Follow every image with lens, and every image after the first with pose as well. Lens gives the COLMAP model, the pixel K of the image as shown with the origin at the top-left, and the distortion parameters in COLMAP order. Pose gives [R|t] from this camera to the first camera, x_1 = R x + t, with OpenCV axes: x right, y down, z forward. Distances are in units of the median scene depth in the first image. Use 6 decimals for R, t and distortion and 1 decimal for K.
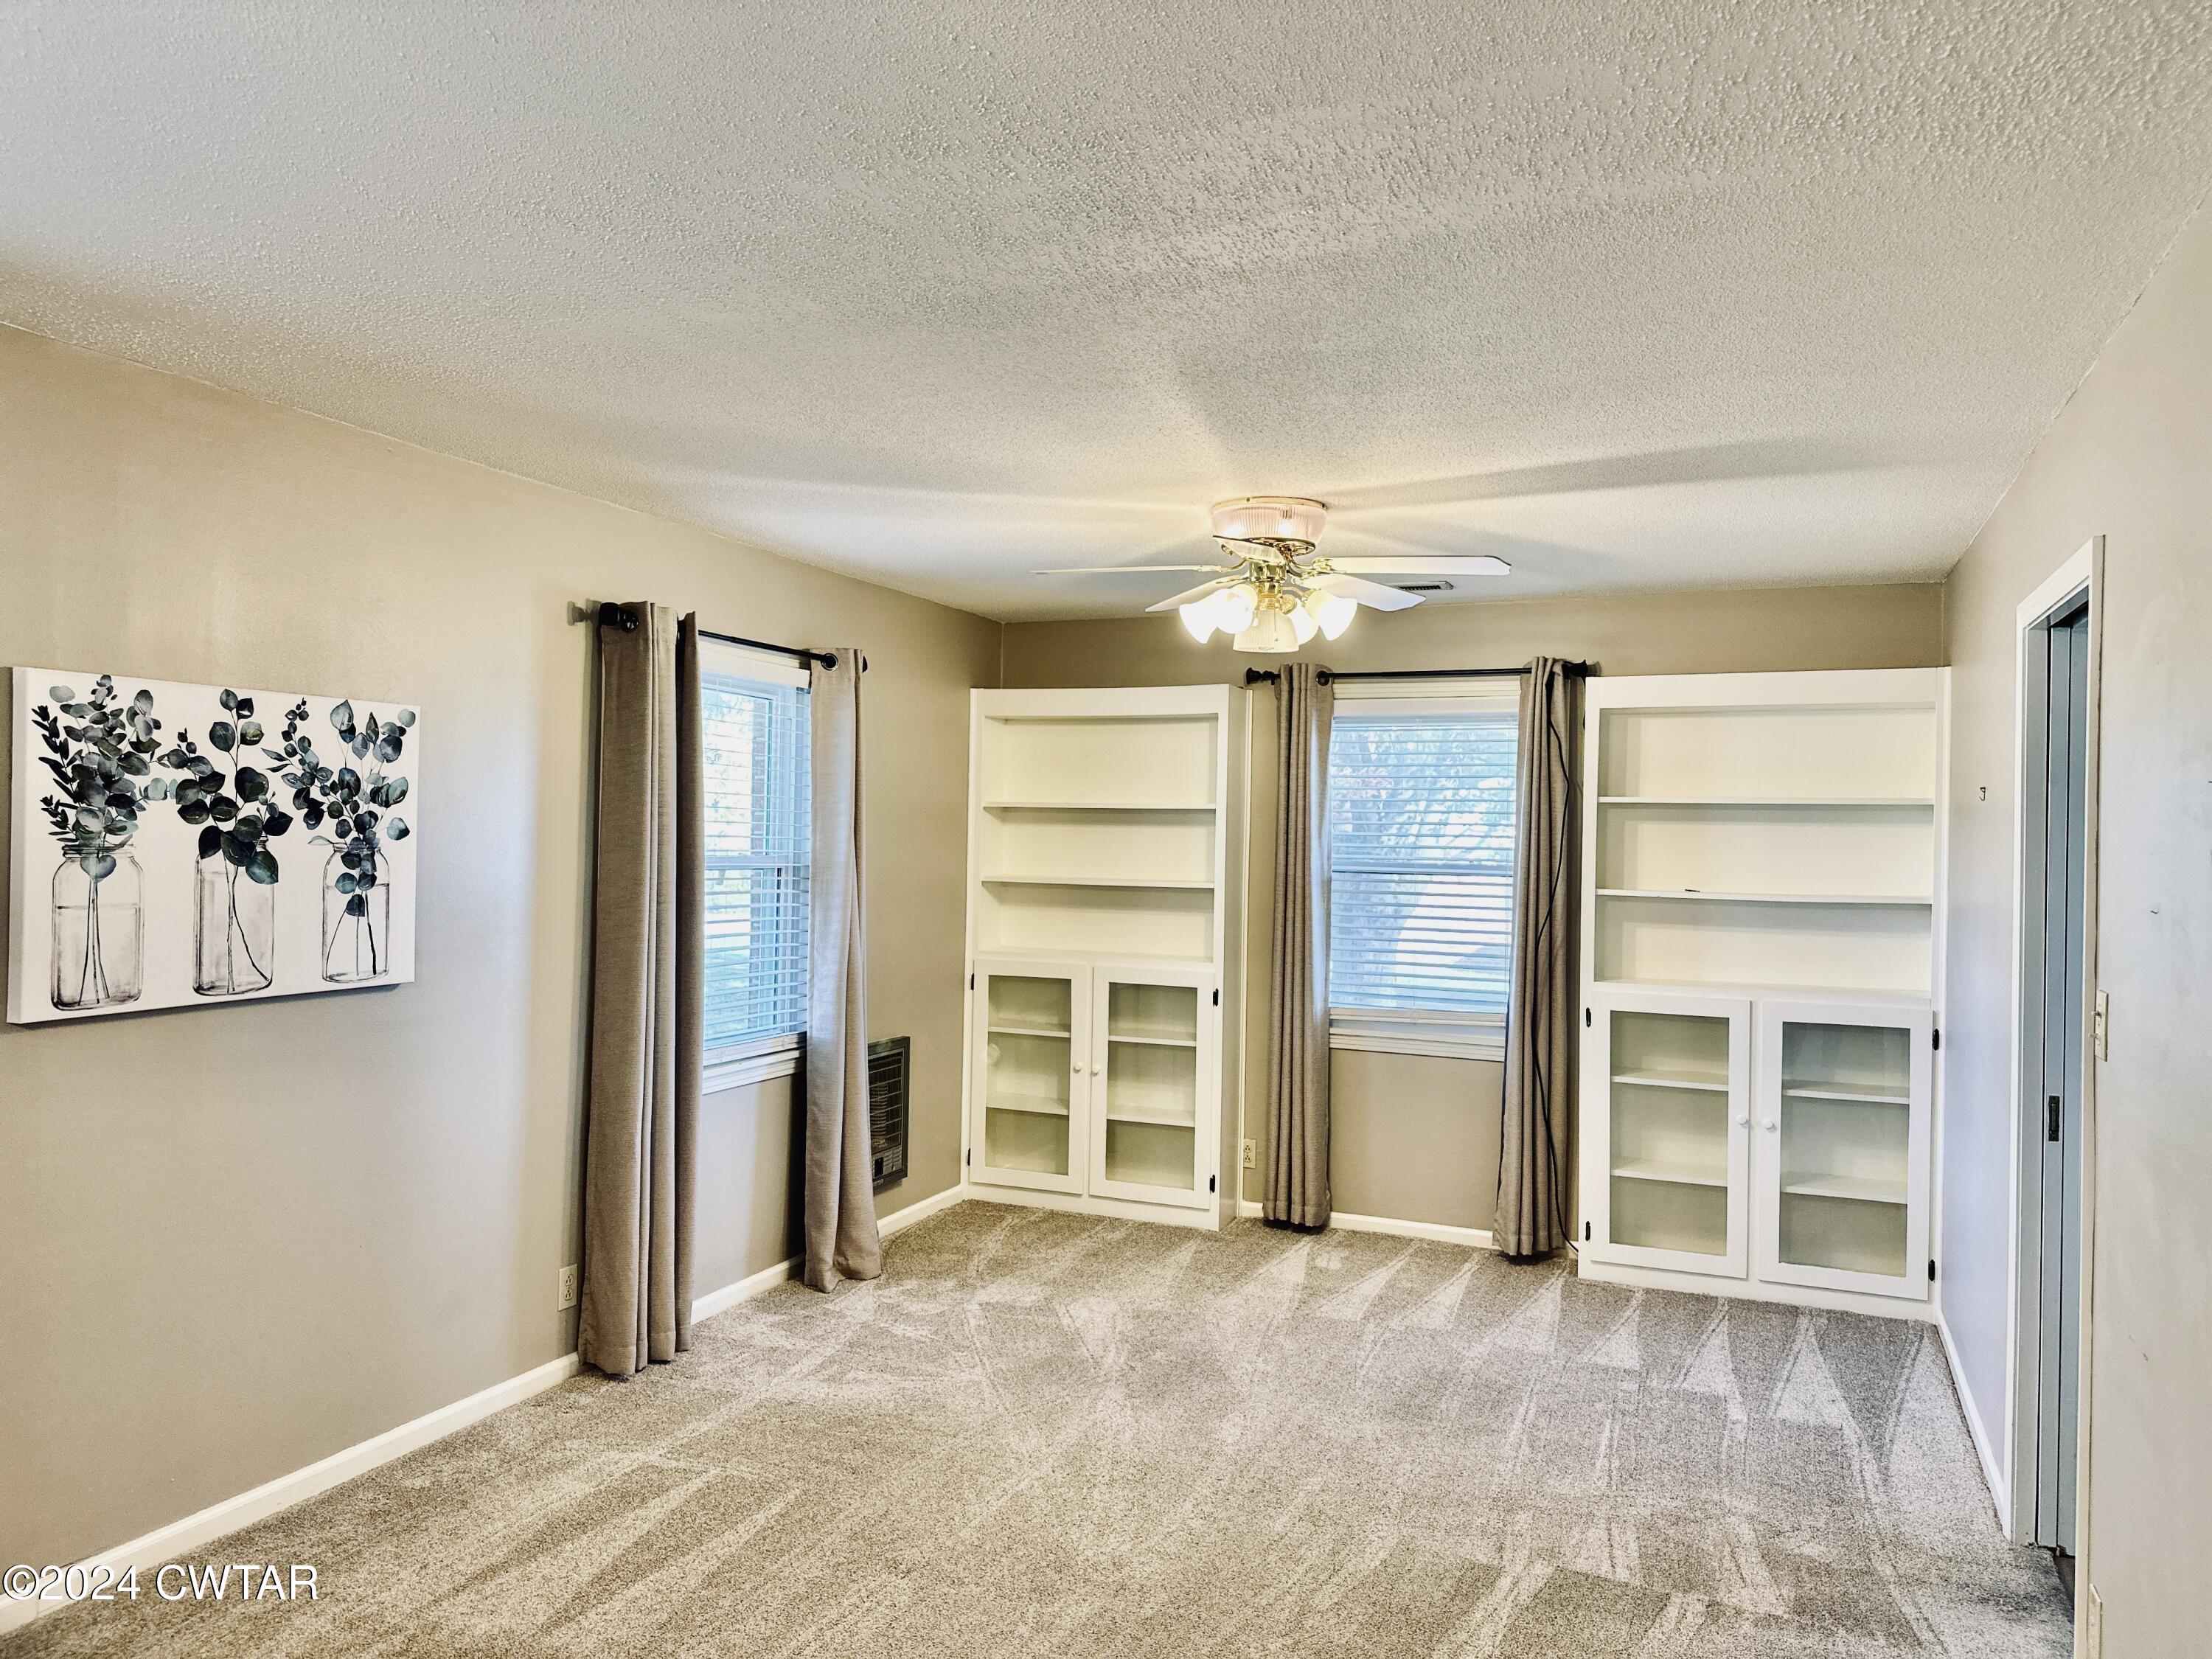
lens RADIAL K [[1557.2, 0, 1106.0], [0, 1557.2, 829.5], [0, 0, 1]] dist [0.159270, -0.268473]
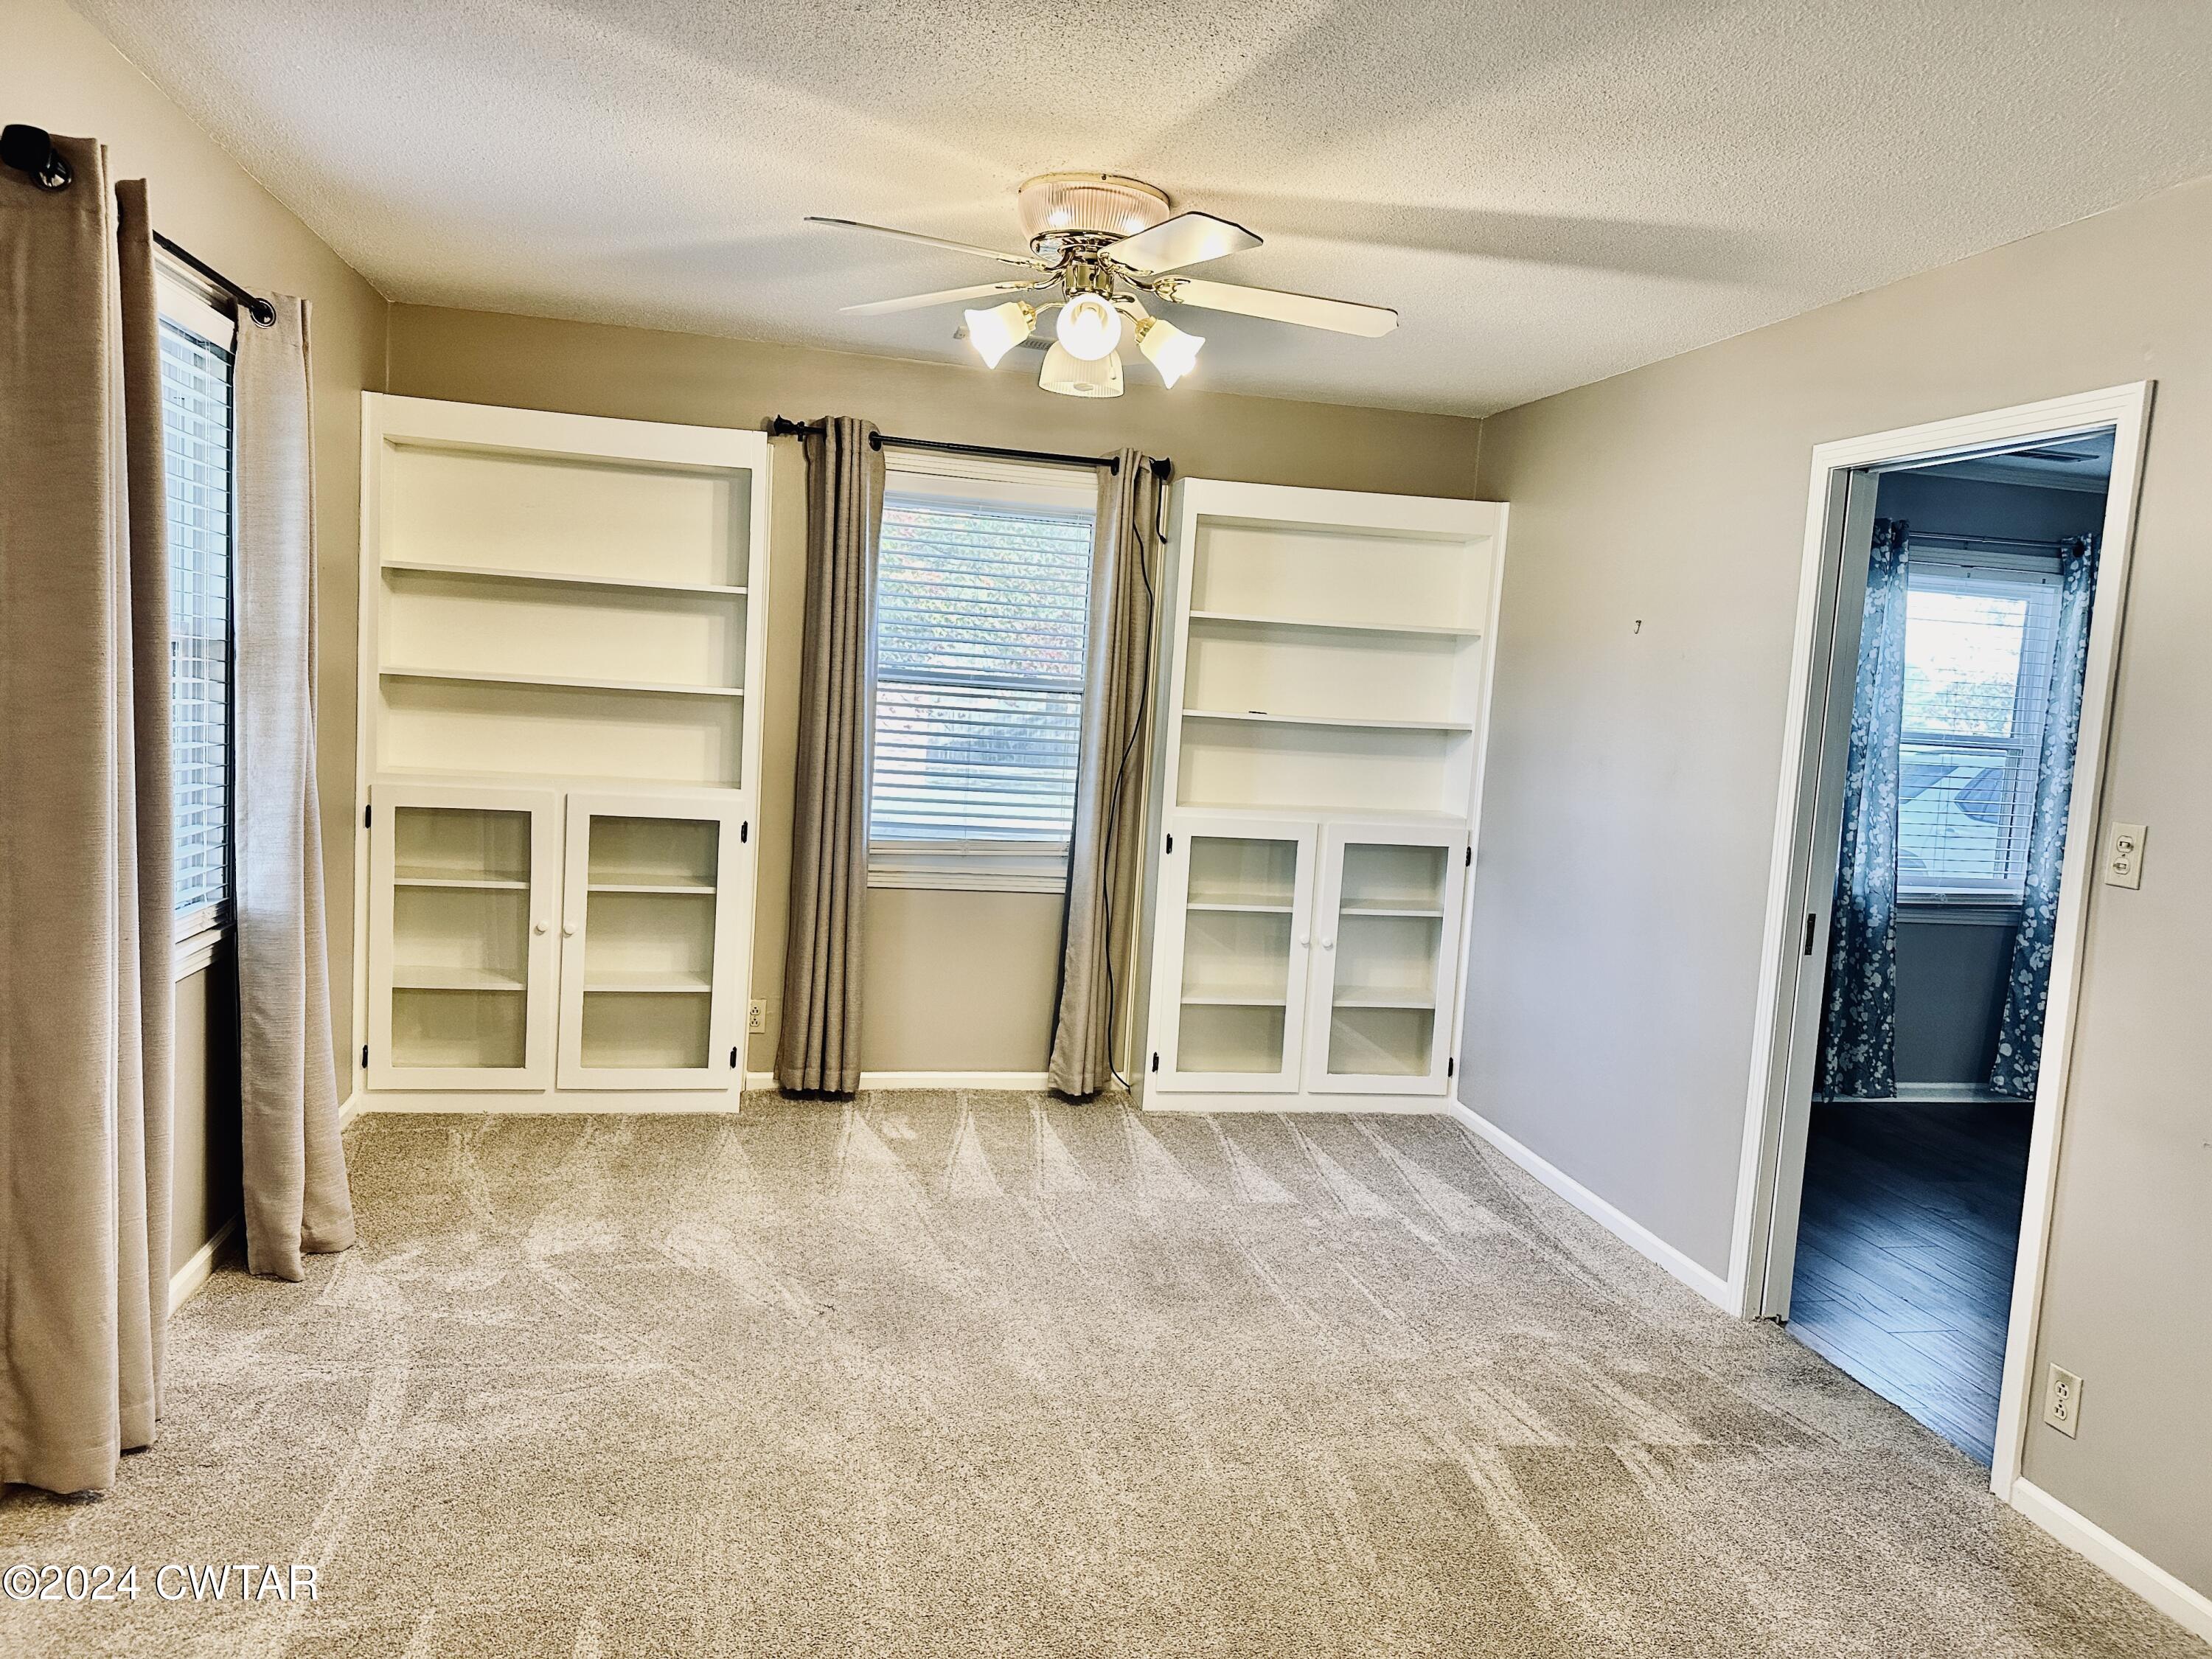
lens RADIAL K [[1557.2, 0, 1106.0], [0, 1557.2, 829.5], [0, 0, 1]] dist [0.159270, -0.268473]
pose [[0.821252, -0.021092, 0.570175, -0.269144], [-0.048305, 0.993158, 0.106315, 0.012863], [-0.568517, -0.114854, 0.814615, 0.266657]]
